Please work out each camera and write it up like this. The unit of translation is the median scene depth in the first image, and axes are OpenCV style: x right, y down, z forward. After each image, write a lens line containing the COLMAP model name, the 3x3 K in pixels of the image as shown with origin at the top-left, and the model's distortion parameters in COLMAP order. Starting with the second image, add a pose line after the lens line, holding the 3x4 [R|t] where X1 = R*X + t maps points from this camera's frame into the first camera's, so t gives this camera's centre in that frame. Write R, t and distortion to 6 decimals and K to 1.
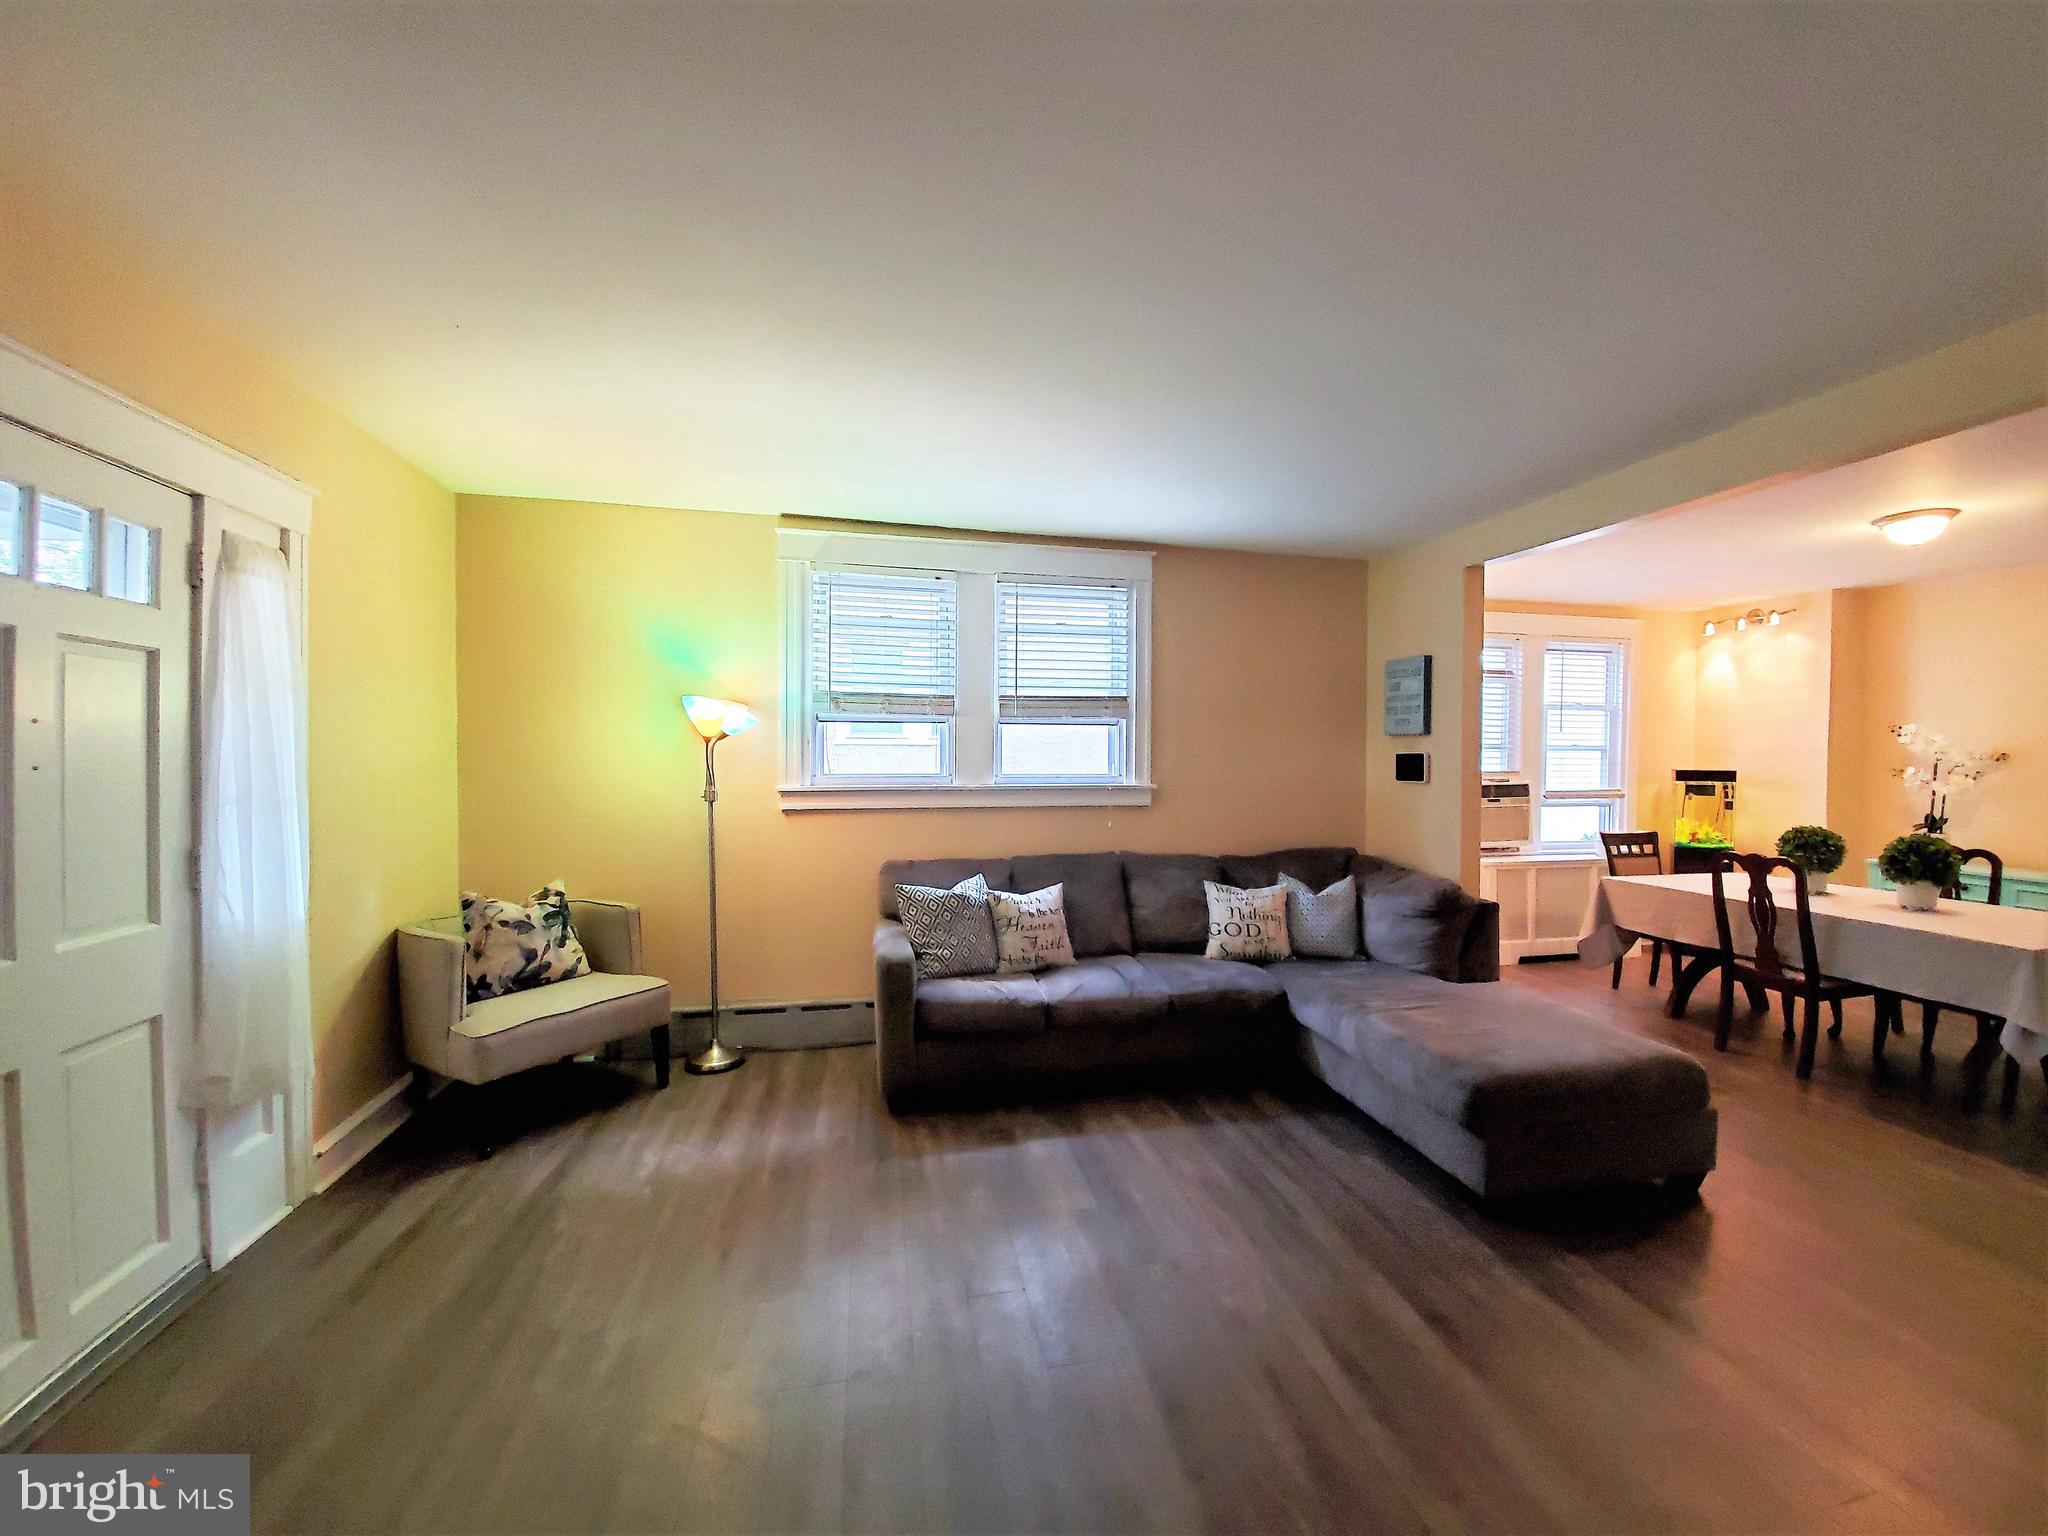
lens RADIAL K [[808.9, 0, 1037.3], [0, 808.9, 767.0], [0, 0, 1]] dist [-0.002129, -0.007940]
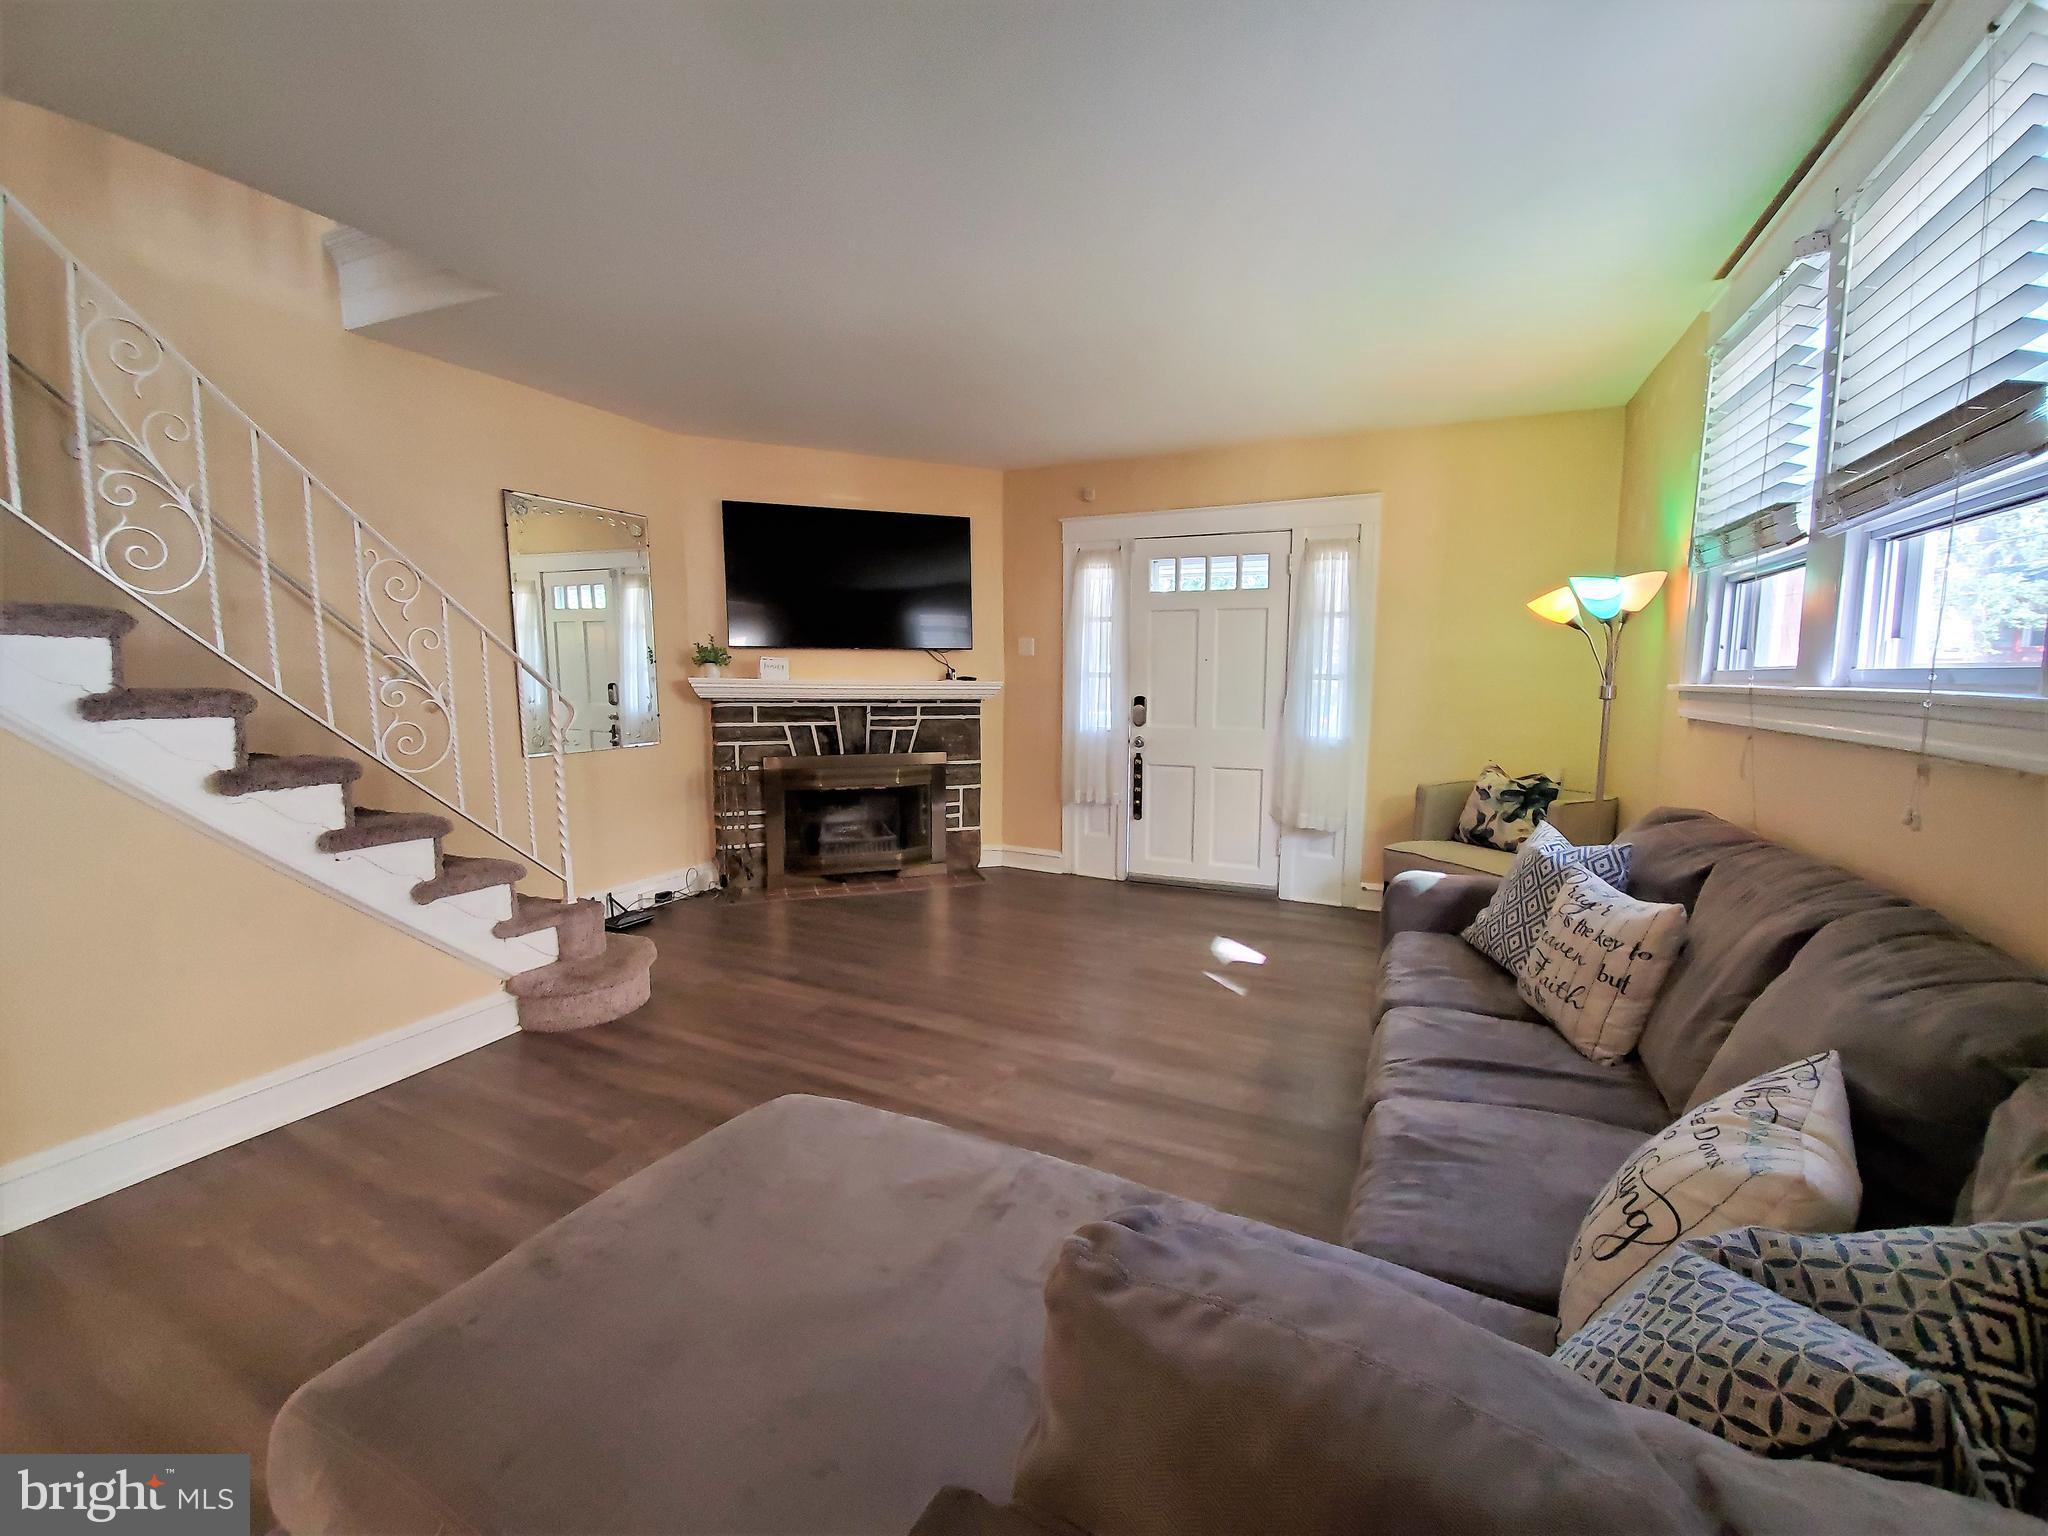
lens RADIAL K [[808.9, 0, 1067.5], [0, 808.9, 759.1], [0, 0, 1]] dist [-0.002129, -0.007940]
pose [[-0.581303, 0.081228, -0.809622, 0.609248], [-0.010986, 0.994131, 0.107627, 0.019257], [0.813613, 0.071458, -0.576999, 1.023724]]
